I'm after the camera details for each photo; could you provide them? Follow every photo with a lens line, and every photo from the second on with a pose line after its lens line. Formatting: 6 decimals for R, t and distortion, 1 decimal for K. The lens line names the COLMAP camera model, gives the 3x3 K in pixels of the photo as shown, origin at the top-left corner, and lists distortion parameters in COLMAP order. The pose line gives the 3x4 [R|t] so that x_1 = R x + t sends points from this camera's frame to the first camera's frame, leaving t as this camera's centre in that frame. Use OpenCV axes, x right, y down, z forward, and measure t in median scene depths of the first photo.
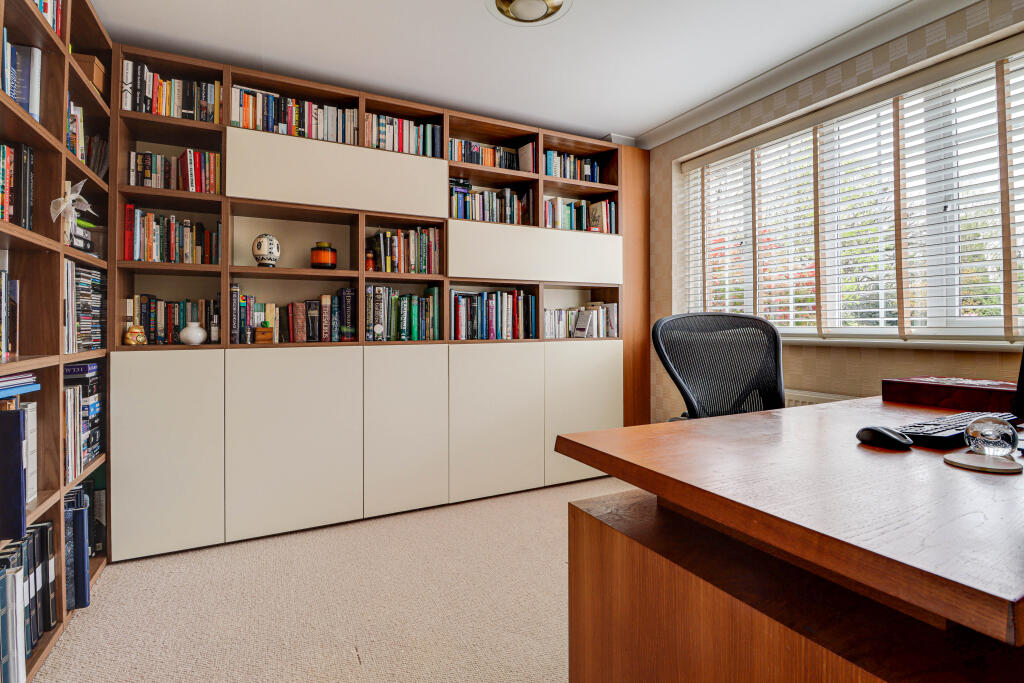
lens RADIAL K [[481.8, 0, 505.4], [0, 481.8, 319.6], [0, 0, 1]] dist [-0.002964, -0.010631]
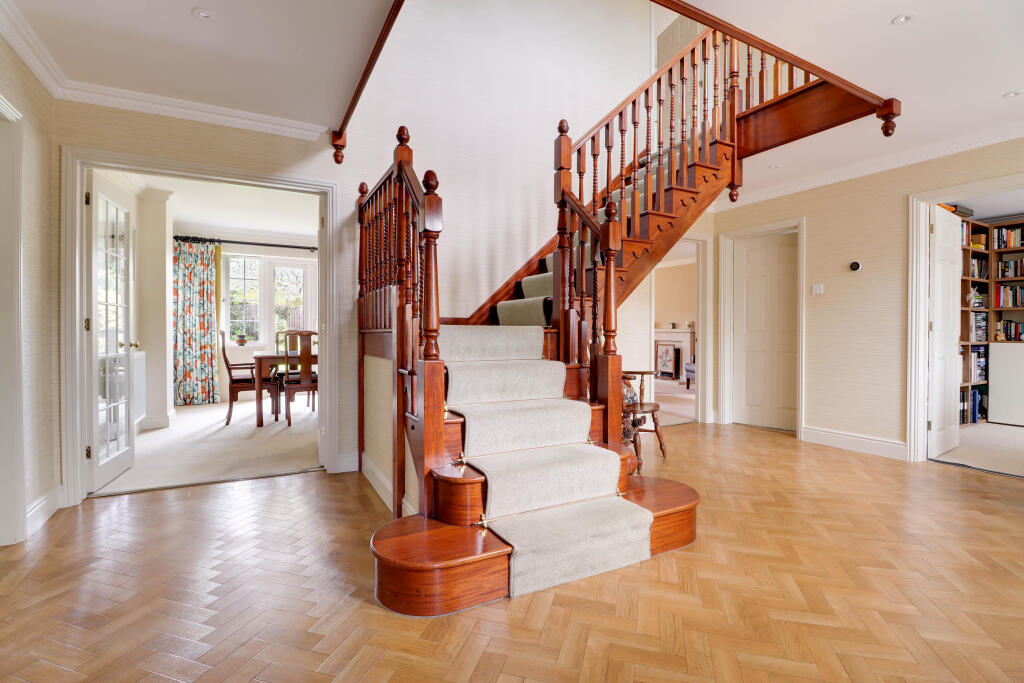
lens RADIAL K [[481.8, 0, 511.3], [0, 481.8, 336.8], [0, 0, 1]] dist [-0.002964, -0.010631]
pose [[0.035740, 0.009343, -0.999317, 1.732193], [0.008653, 0.999916, 0.009658, -0.014282], [0.999324, -0.008993, 0.035656, -1.764339]]
